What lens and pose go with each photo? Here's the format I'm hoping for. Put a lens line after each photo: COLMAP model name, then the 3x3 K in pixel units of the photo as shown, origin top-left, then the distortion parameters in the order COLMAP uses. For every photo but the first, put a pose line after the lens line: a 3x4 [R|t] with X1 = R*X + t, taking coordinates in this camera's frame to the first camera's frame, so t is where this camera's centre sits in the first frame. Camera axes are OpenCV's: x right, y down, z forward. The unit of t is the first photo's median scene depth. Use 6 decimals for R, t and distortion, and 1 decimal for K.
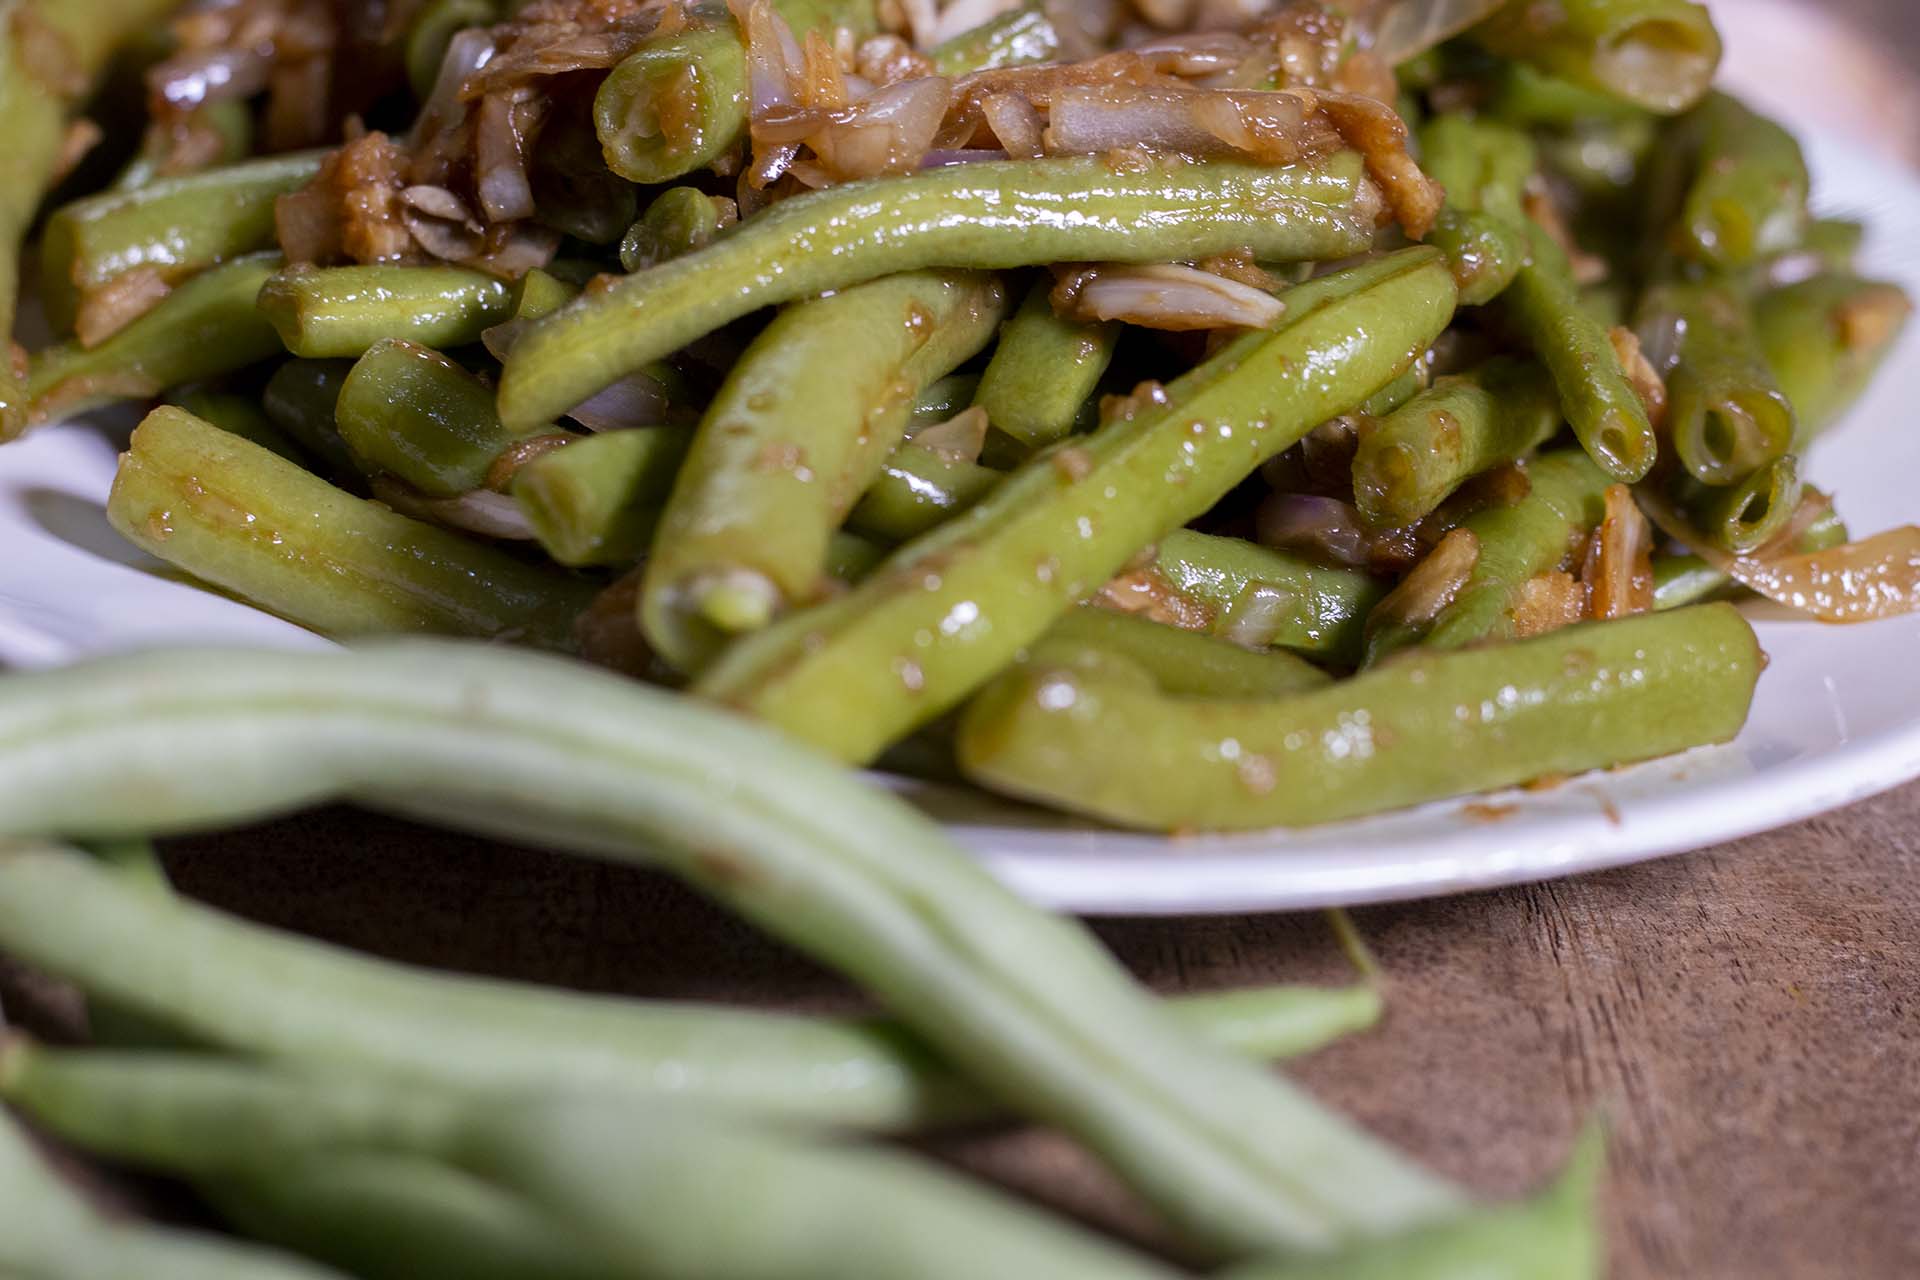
lens RADIAL K [[5249.8, 0, 960.0], [0, 5249.8, 640.0], [0, 0, 1]] dist [-0.088929, -1.577766]
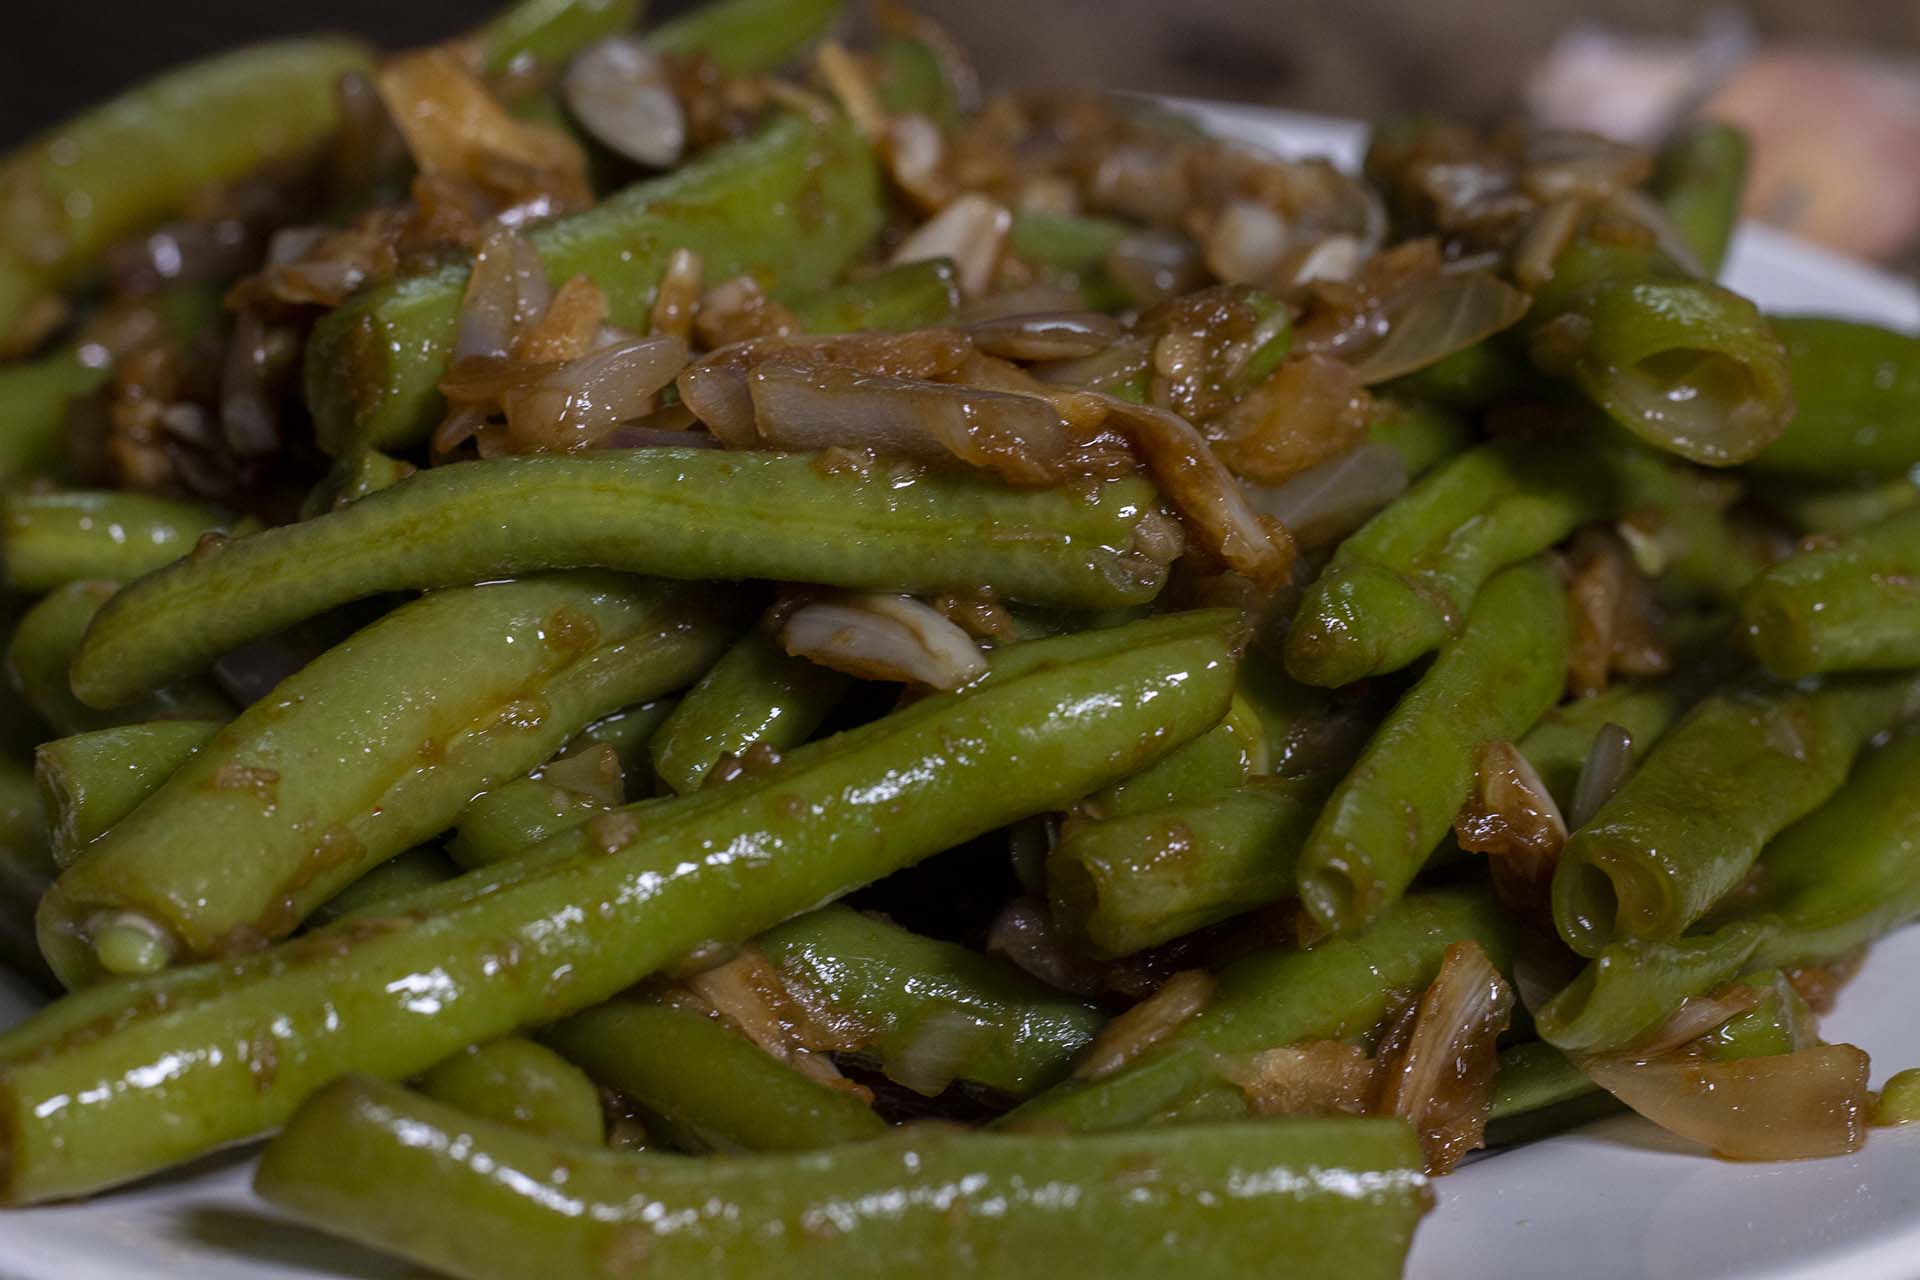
lens RADIAL K [[5249.8, 0, 960.0], [0, 5249.8, 640.0], [0, 0, 1]] dist [-0.088929, -1.577766]
pose [[0.889819, 0.118319, -0.440707, 0.408117], [-0.123741, 0.992177, 0.016532, -0.079941], [0.439216, 0.039823, 0.897499, 0.282481]]
